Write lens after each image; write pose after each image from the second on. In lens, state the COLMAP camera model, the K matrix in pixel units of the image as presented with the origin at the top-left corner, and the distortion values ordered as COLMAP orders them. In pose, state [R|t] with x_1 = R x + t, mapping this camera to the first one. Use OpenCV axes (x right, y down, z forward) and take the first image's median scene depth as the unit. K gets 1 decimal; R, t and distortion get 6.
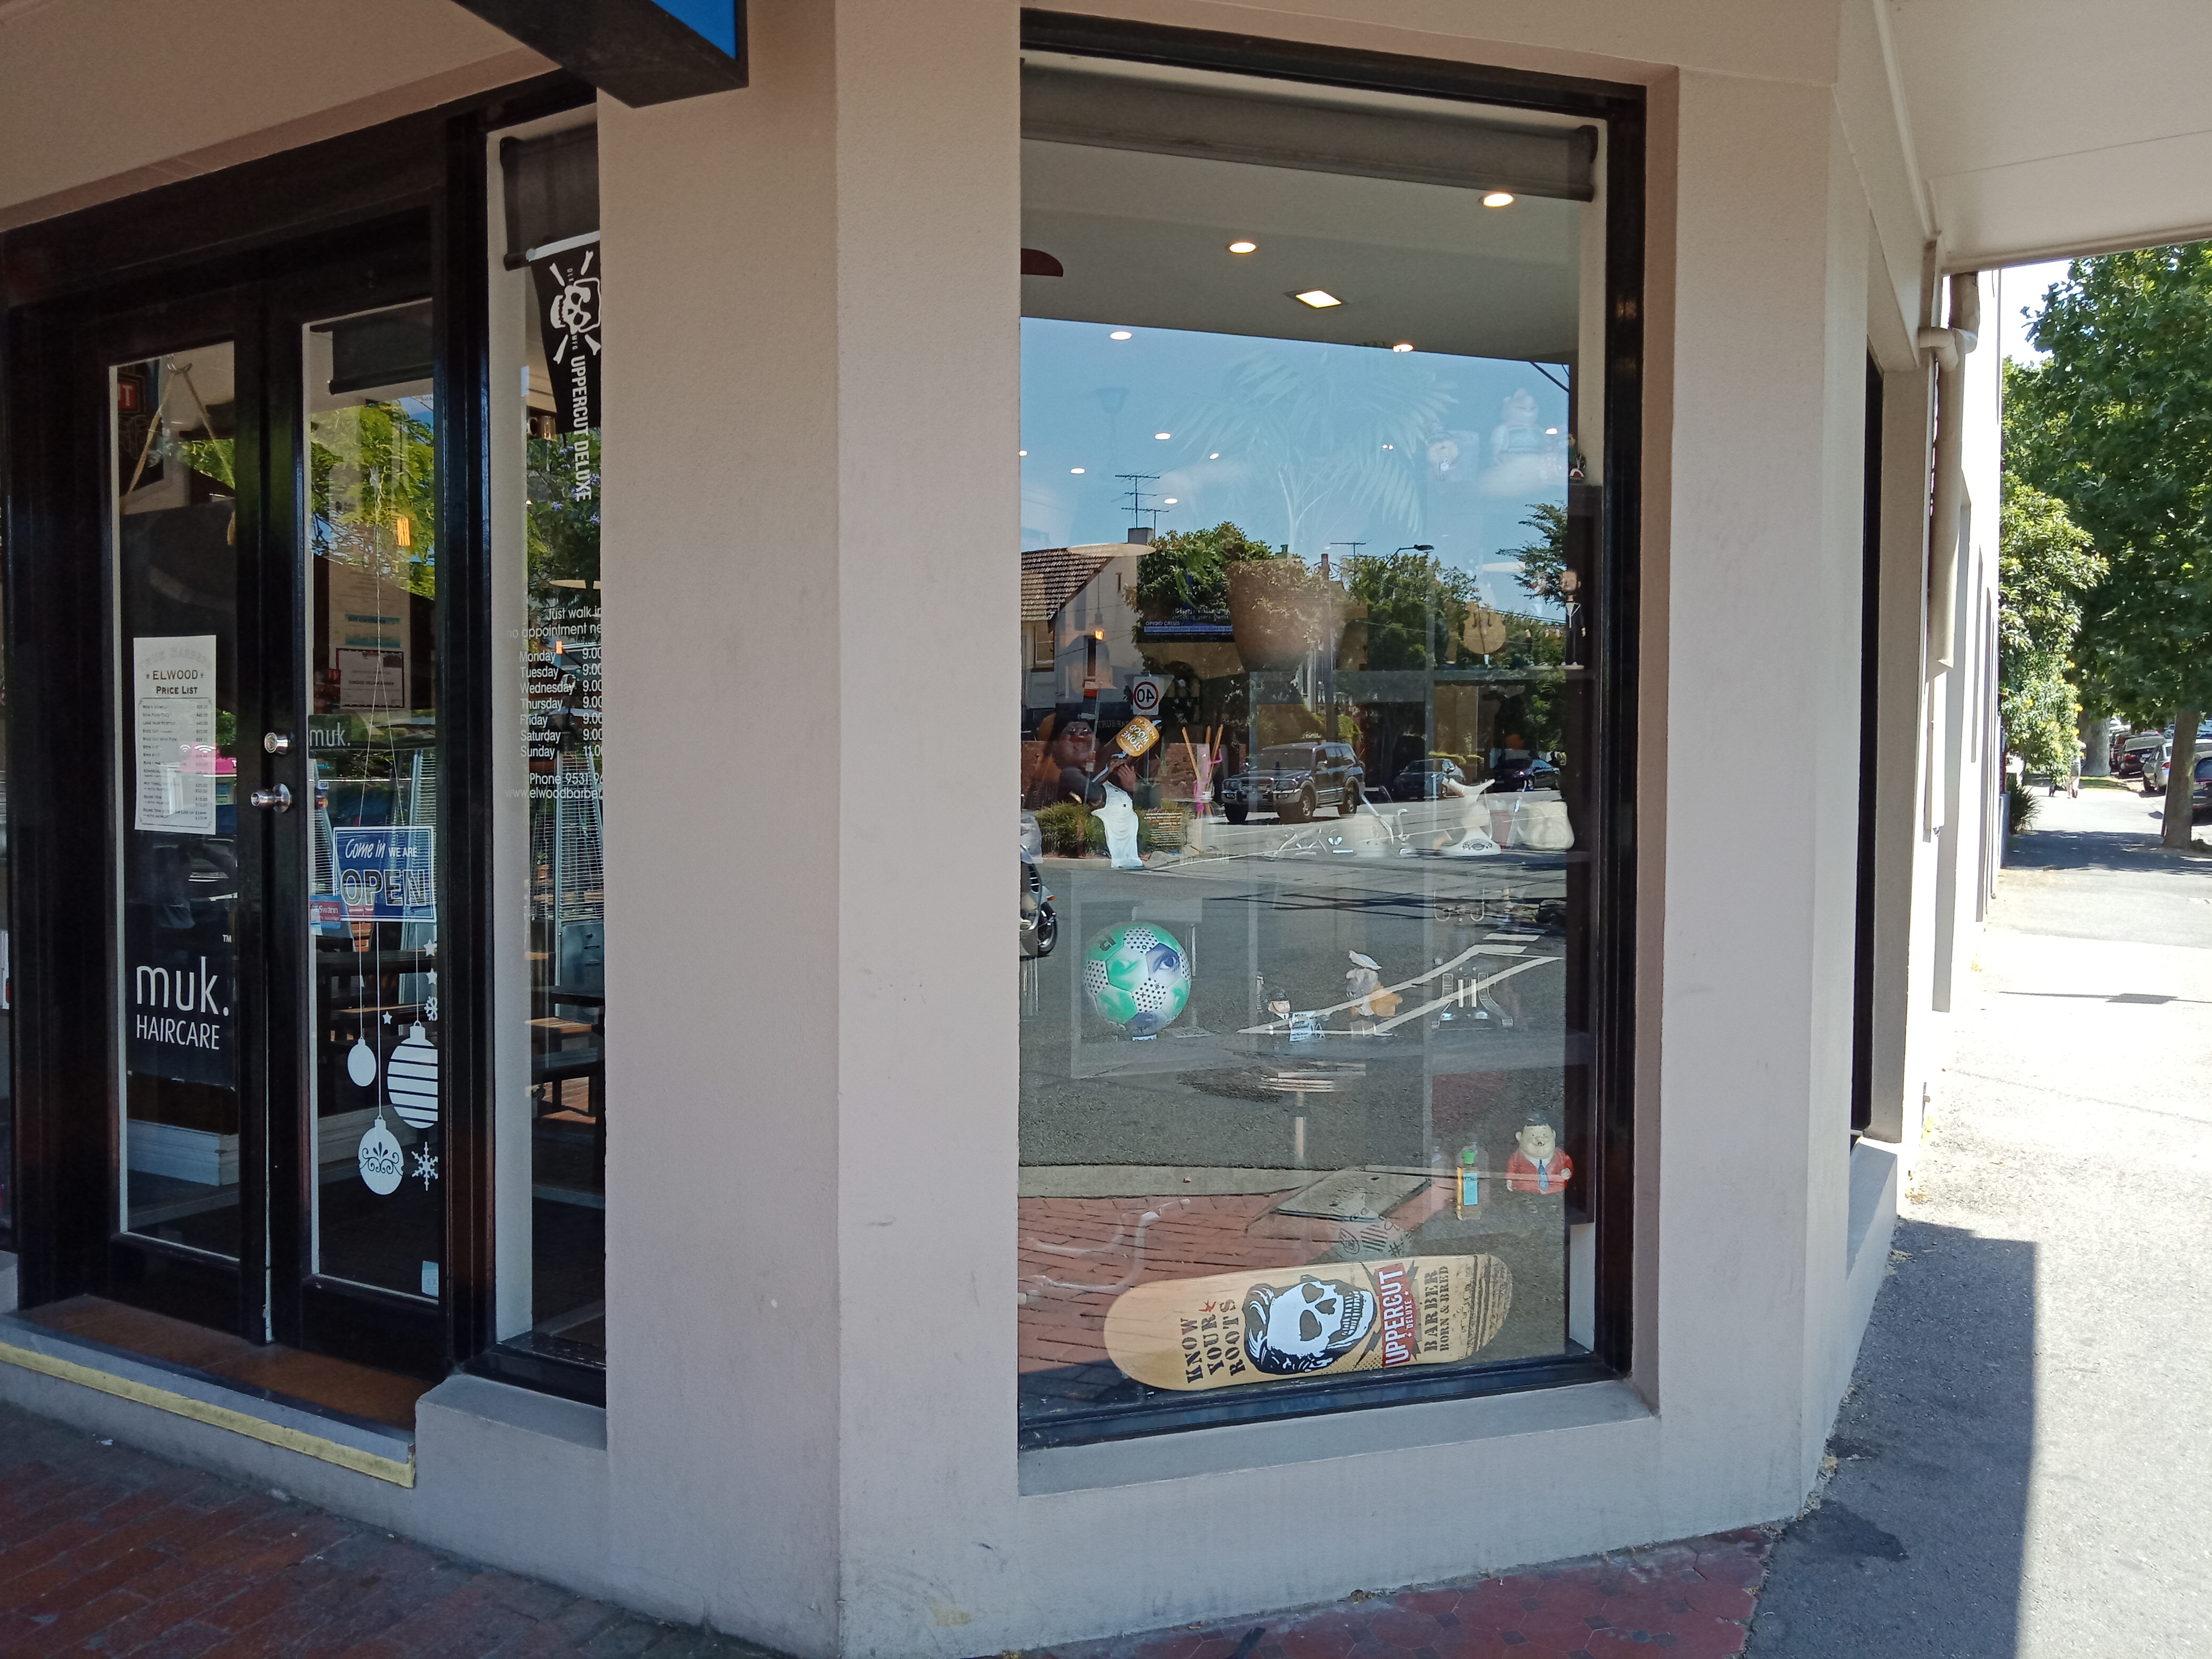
lens RADIAL K [[1644.9, 0, 1091.6], [0, 1644.9, 817.8], [0, 0, 1]] dist [0.034259, -0.033622]
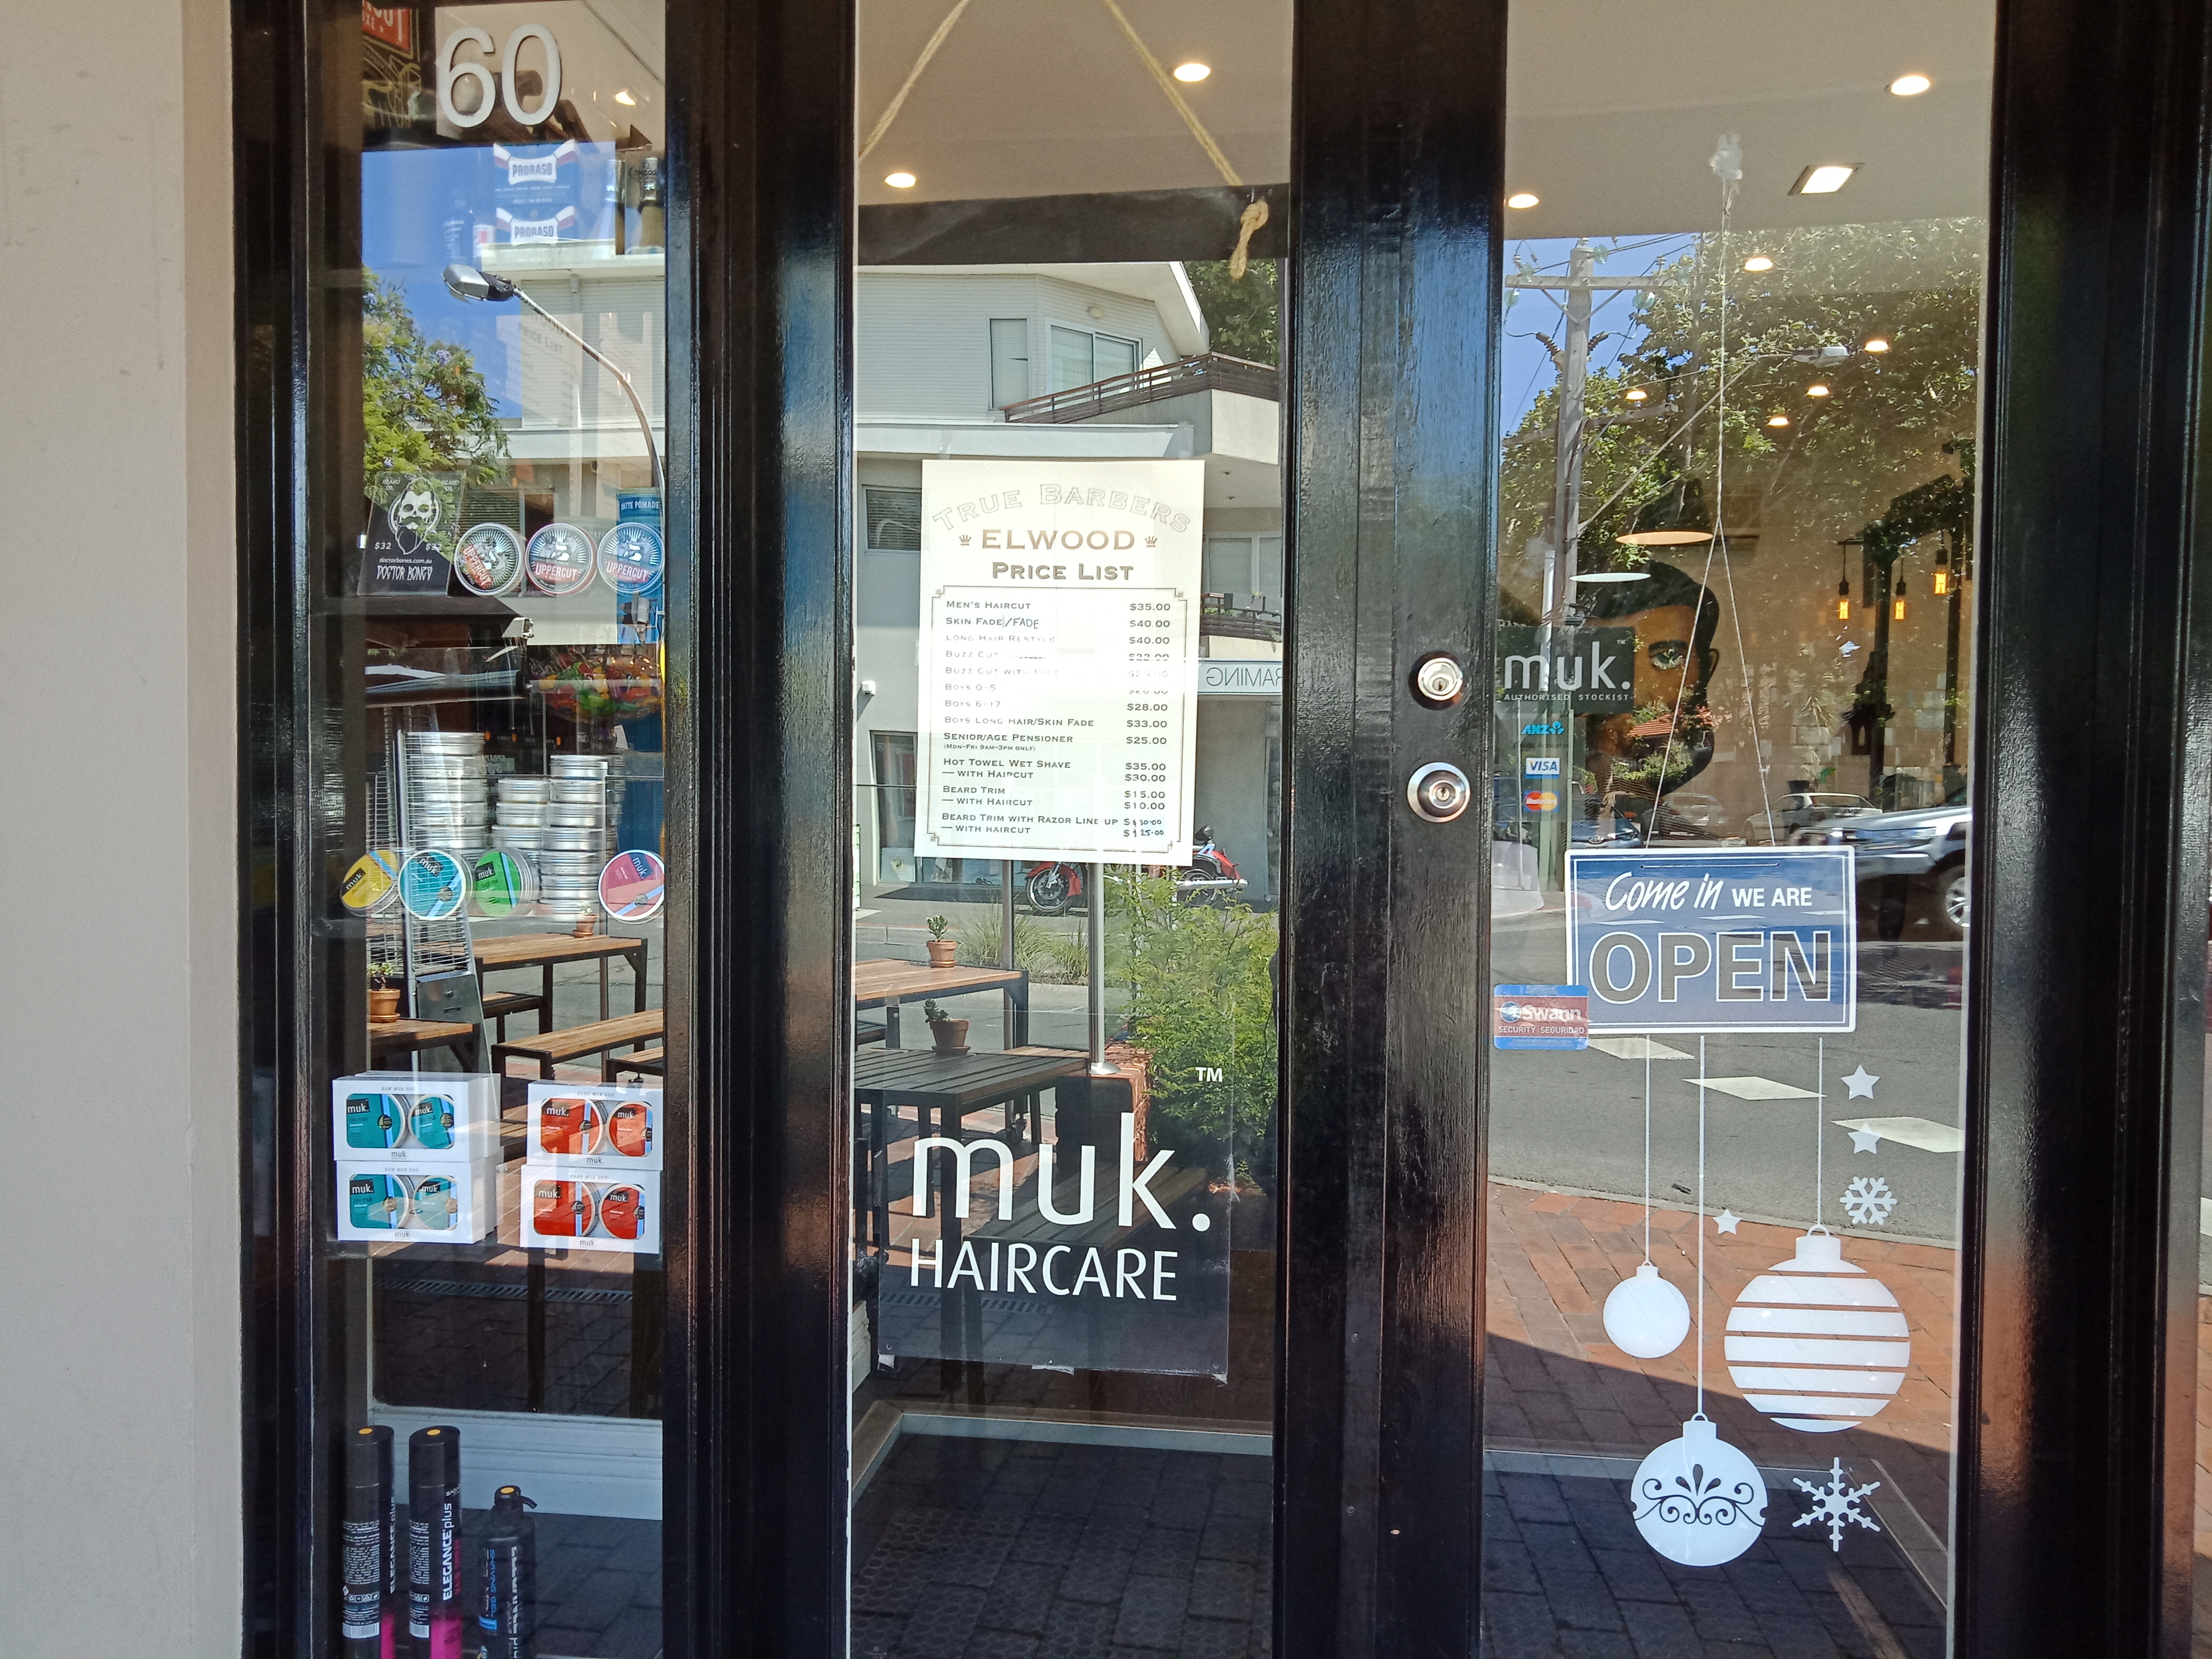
lens RADIAL K [[1644.9, 0, 1106.2], [0, 1644.9, 827.4], [0, 0, 1]] dist [0.034259, -0.033622]
pose [[0.923702, -0.006796, 0.383052, -0.857282], [0.004043, 0.999960, 0.007993, -0.006811], [-0.383091, -0.005835, 0.923692, 0.644651]]
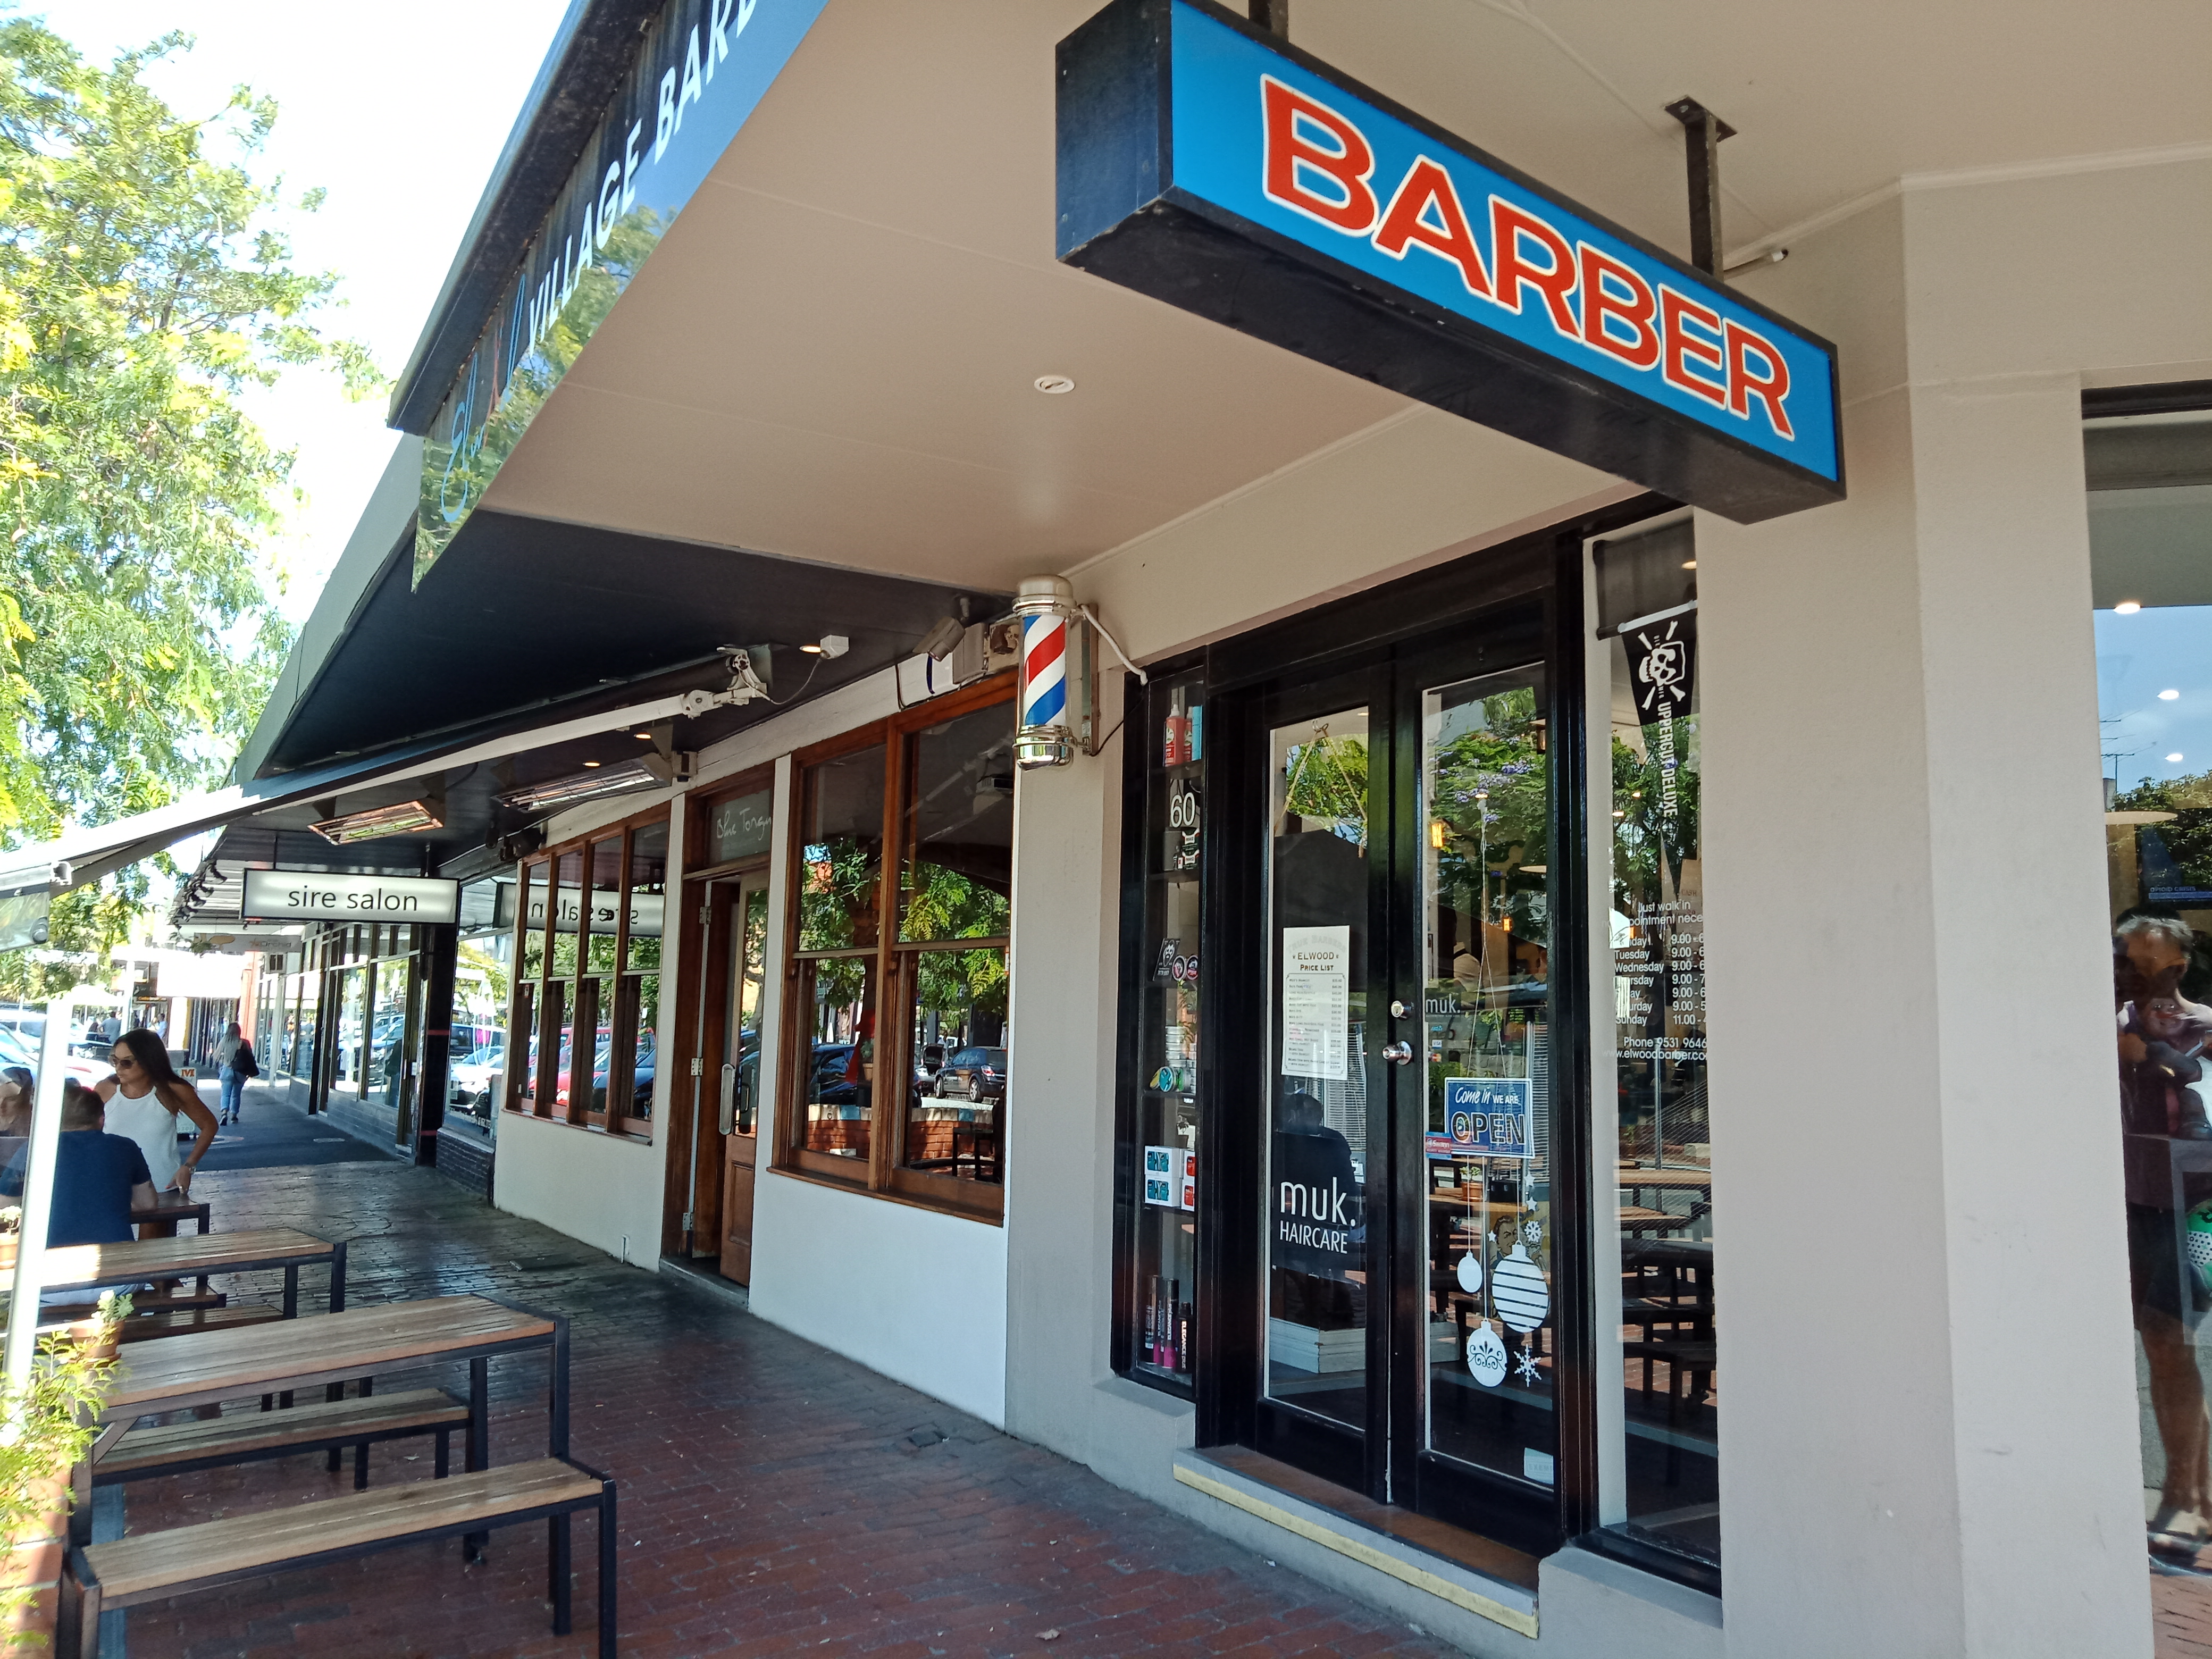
lens RADIAL K [[1644.9, 0, 1080.6], [0, 1644.9, 818.3], [0, 0, 1]] dist [0.034259, -0.033622]
pose [[0.864870, -0.046005, -0.499884, -0.067639], [-0.036156, 0.987497, -0.153435, 0.014904], [0.500693, 0.150775, 0.852393, -0.262007]]
